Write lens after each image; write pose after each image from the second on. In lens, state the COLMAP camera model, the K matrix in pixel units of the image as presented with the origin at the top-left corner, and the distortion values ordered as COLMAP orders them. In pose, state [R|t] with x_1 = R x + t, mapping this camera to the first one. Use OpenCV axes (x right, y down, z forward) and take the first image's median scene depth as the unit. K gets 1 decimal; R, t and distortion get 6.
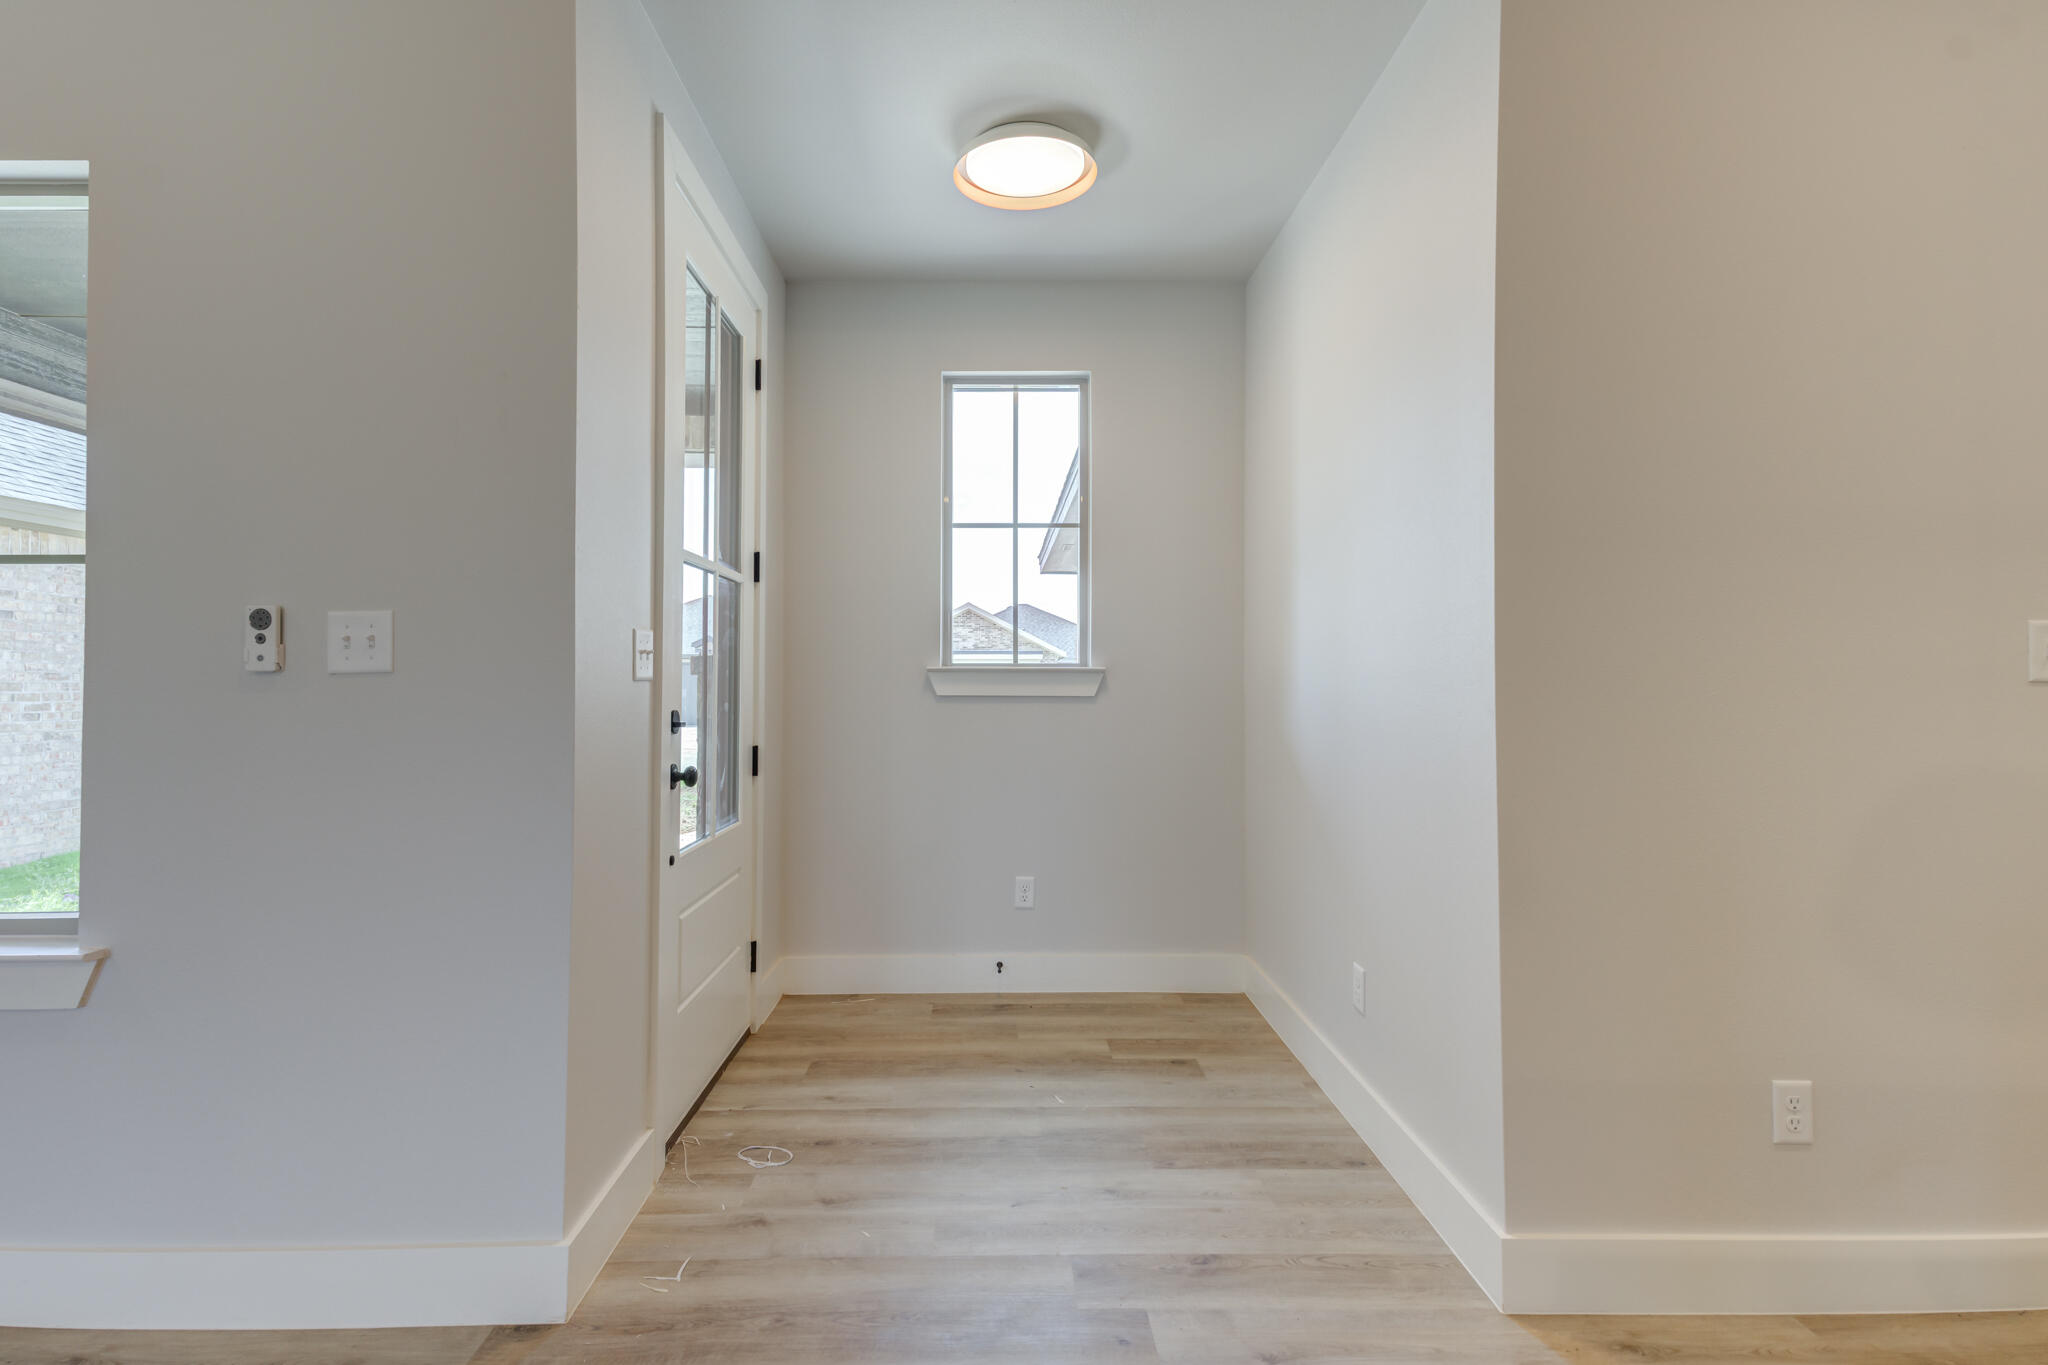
lens RADIAL K [[1017.8, 0, 1023.9], [0, 1017.8, 656.9], [0, 0, 1]] dist [0.018910, -0.006004]
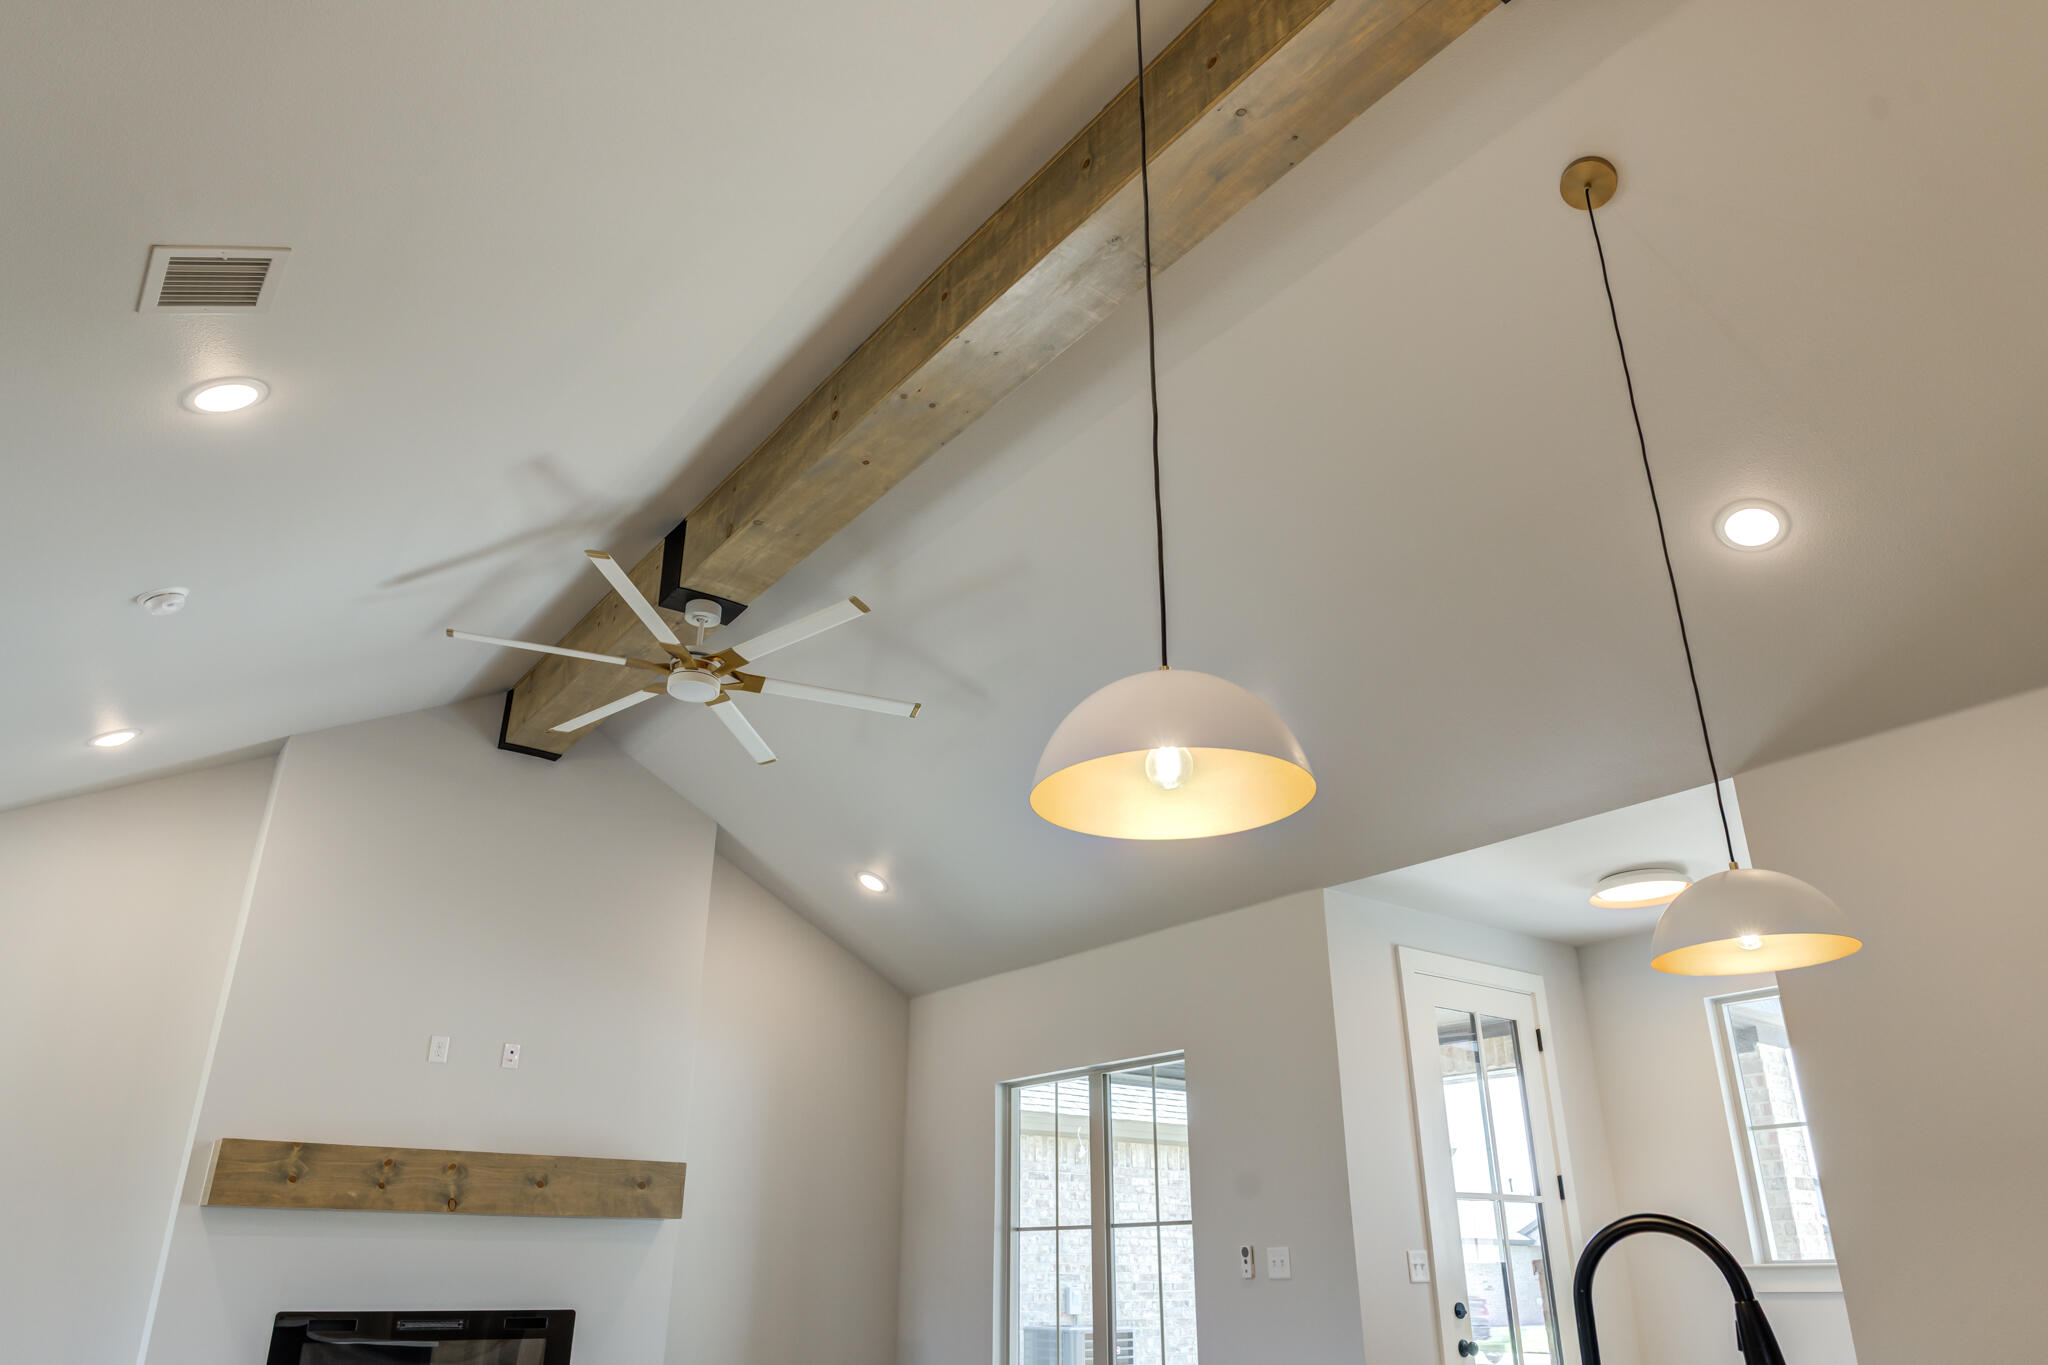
lens RADIAL K [[1336.4, 0, 1025.2], [0, 1336.4, 674.0], [0, 0, 1]] dist [0.011107, -0.018135]
pose [[0.581262, -0.331034, -0.743338, 0.922634], [0.015978, 0.917977, -0.396312, -0.026418], [0.813560, 0.218484, 0.538874, -0.726765]]
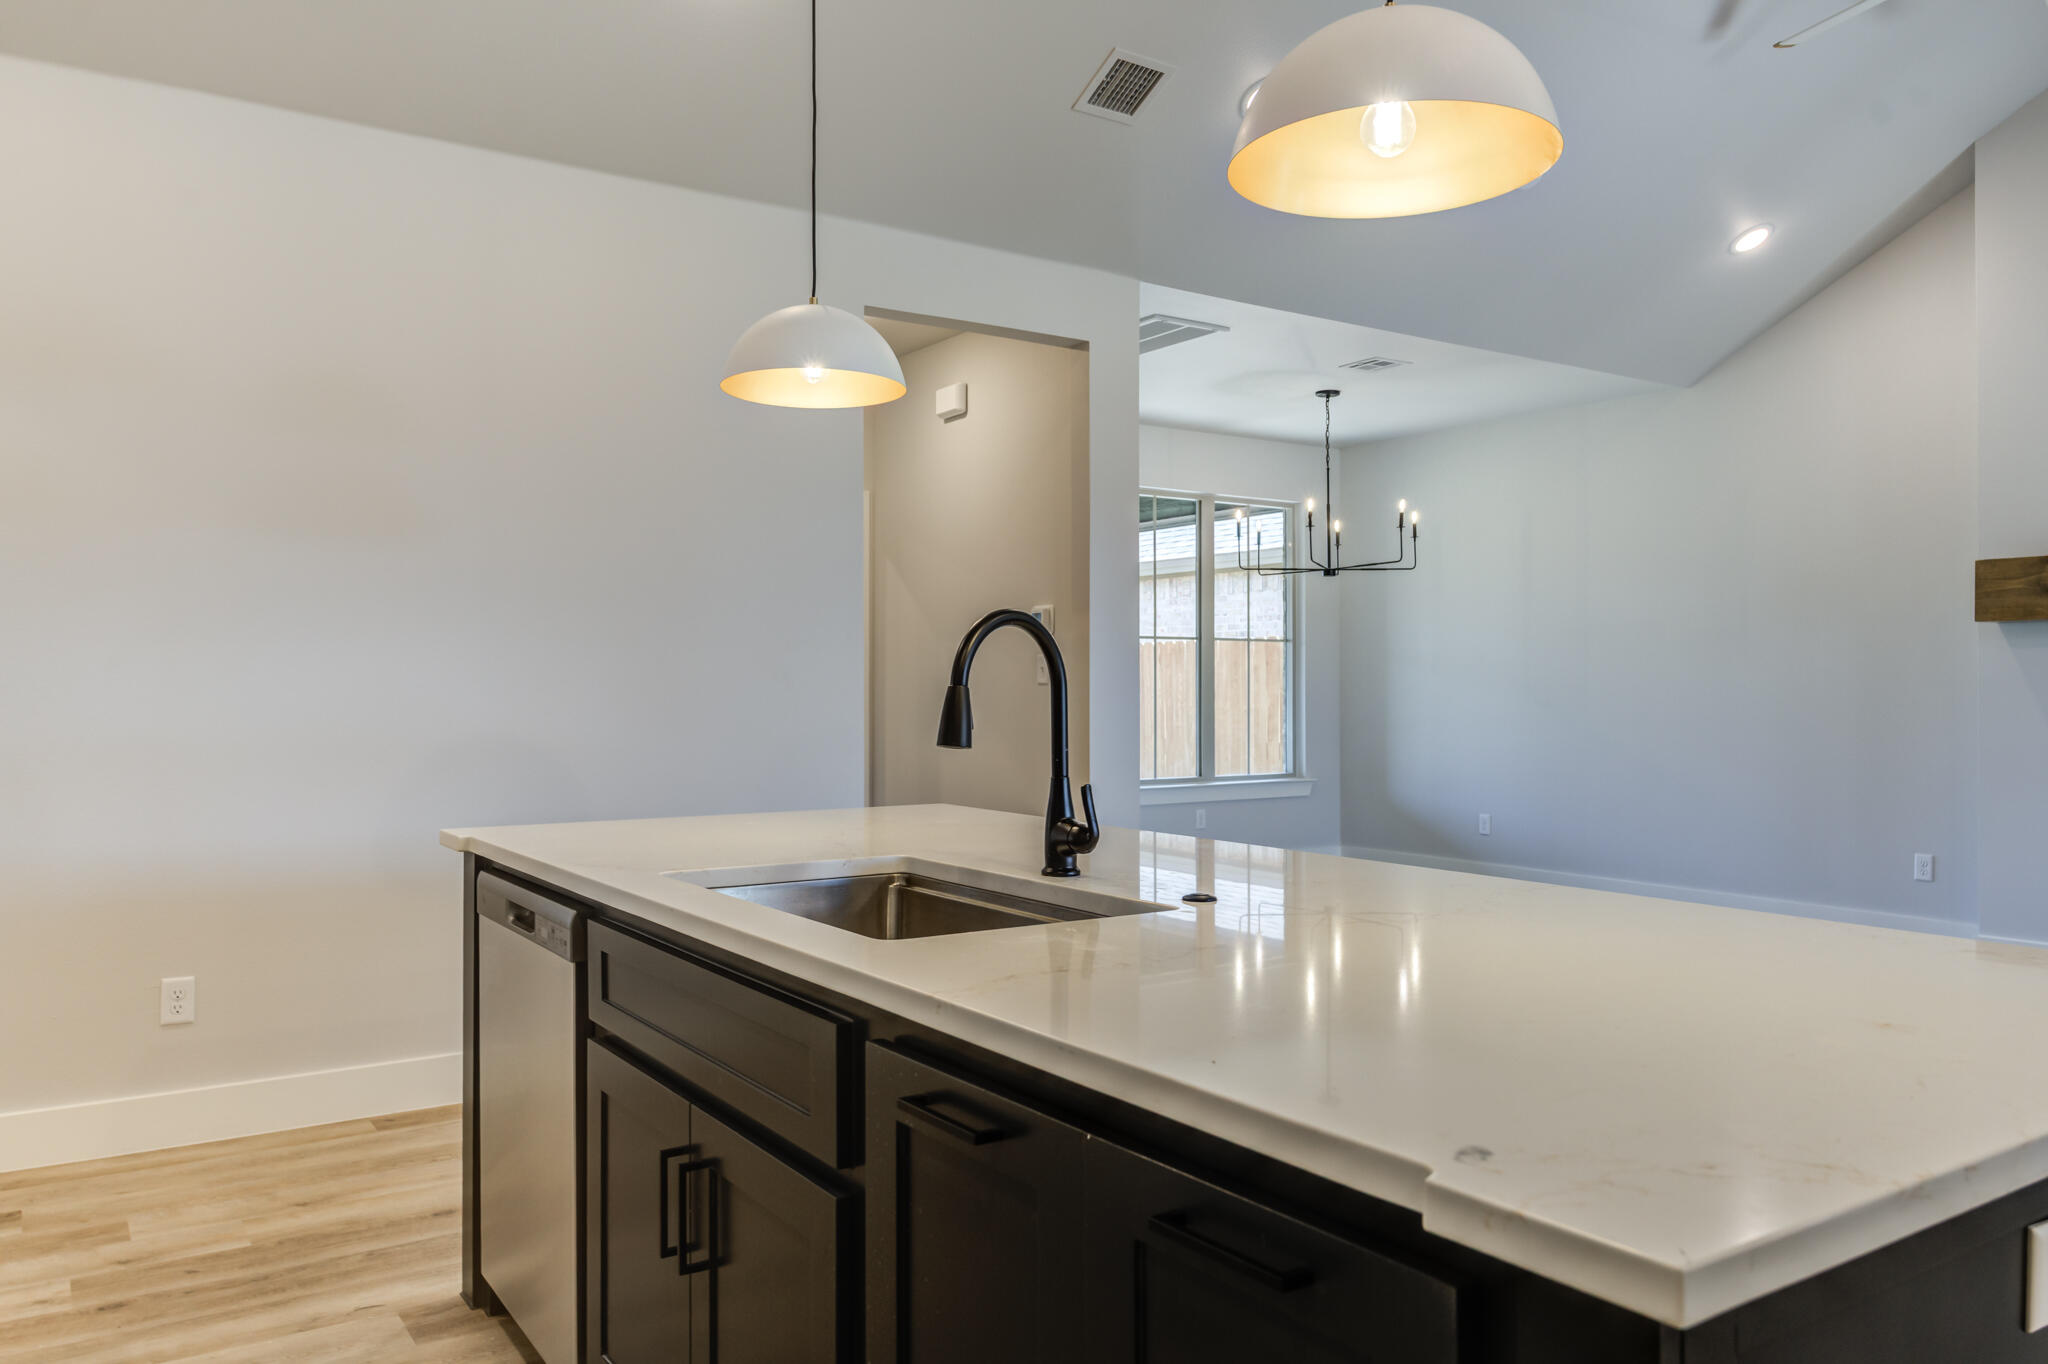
lens RADIAL K [[1469.5, 0, 1019.0], [0, 1469.5, 661.3], [0, 0, 1]] dist [0.026822, -0.024983]
pose [[-0.843503, -0.007225, -0.537076, 0.915200], [0.011155, 0.999458, -0.030964, -0.000259], [0.537008, -0.032110, -0.842966, 0.414329]]
